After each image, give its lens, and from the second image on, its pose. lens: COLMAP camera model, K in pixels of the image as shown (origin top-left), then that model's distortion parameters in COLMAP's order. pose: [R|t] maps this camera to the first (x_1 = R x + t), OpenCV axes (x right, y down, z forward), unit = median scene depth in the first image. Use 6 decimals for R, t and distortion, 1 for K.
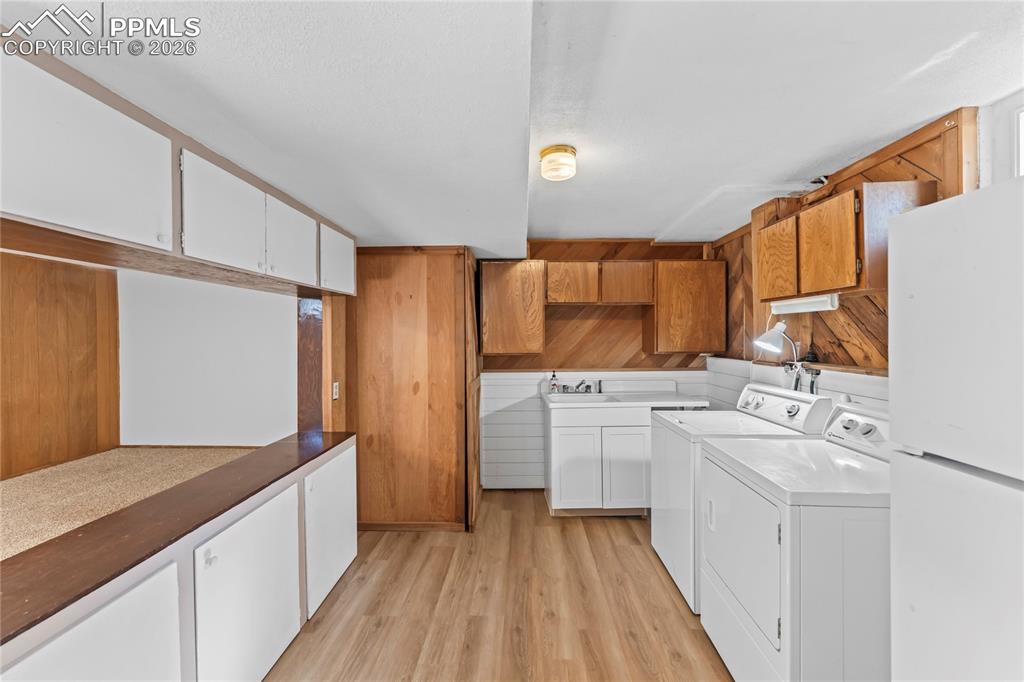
lens RADIAL K [[415.6, 0, 515.7], [0, 415.6, 336.7], [0, 0, 1]] dist [-0.003970, -0.000097]
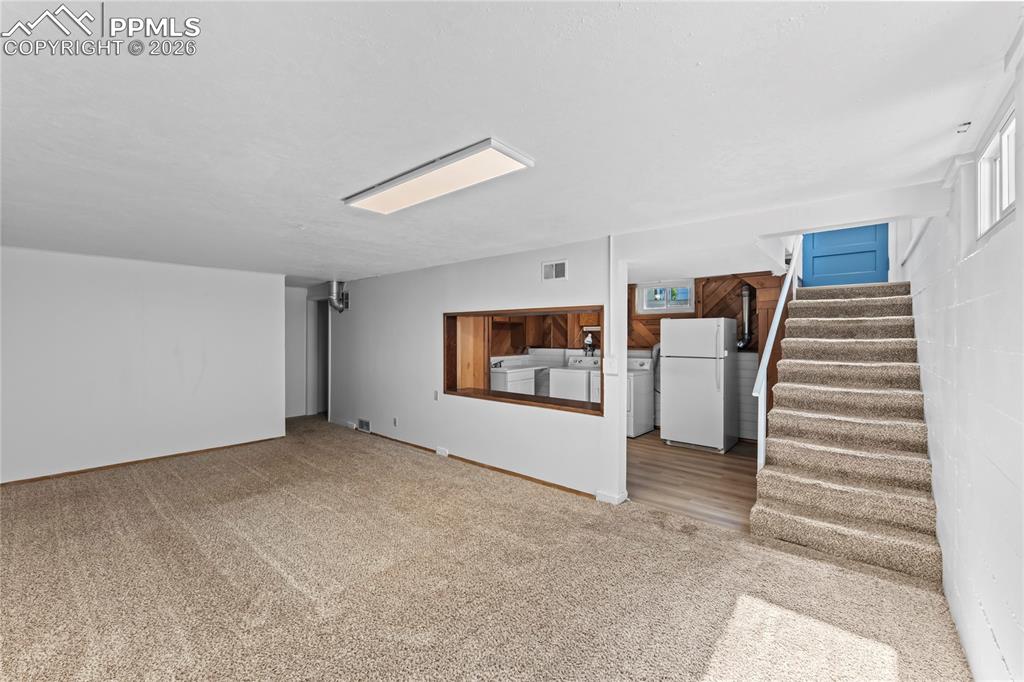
lens RADIAL K [[415.6, 0, 506.6], [0, 415.6, 338.1], [0, 0, 1]] dist [-0.003970, -0.000097]
pose [[0.636300, 0.001096, 0.771441, -1.600007], [-0.000516, 0.999999, -0.000995, -0.001143], [-0.771442, 0.000235, 0.636300, -0.343166]]
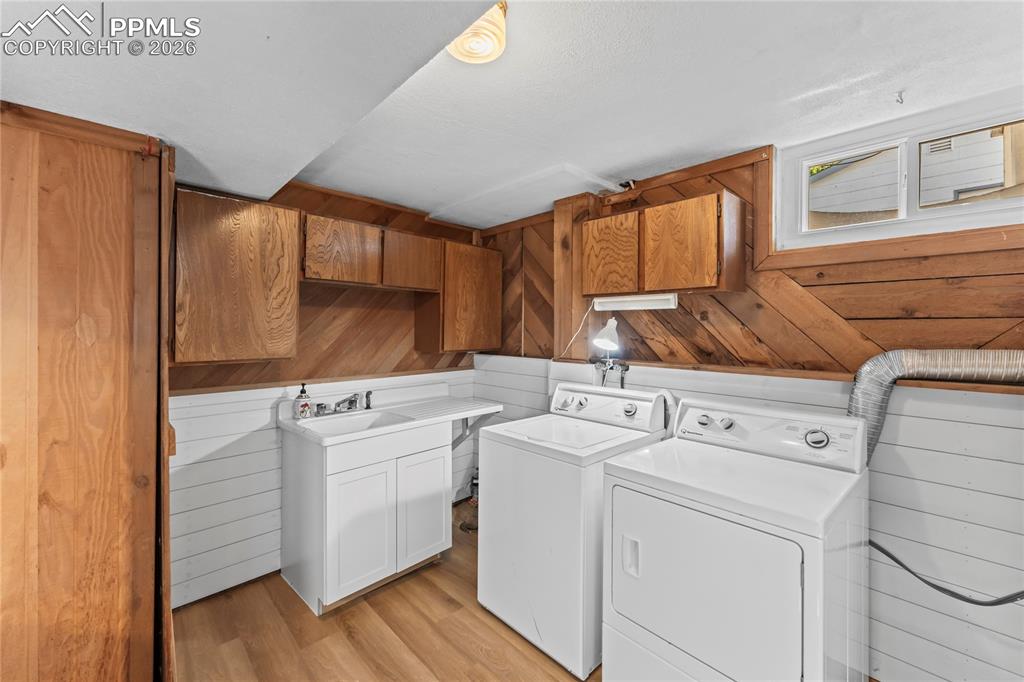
lens RADIAL K [[415.6, 0, 507.5], [0, 415.6, 328.3], [0, 0, 1]] dist [-0.003970, -0.000097]
pose [[0.708395, 0.010880, 0.705732, -0.171766], [-0.008252, 0.999941, -0.007133, -0.003320], [-0.705767, -0.000771, 0.708443, 0.380340]]
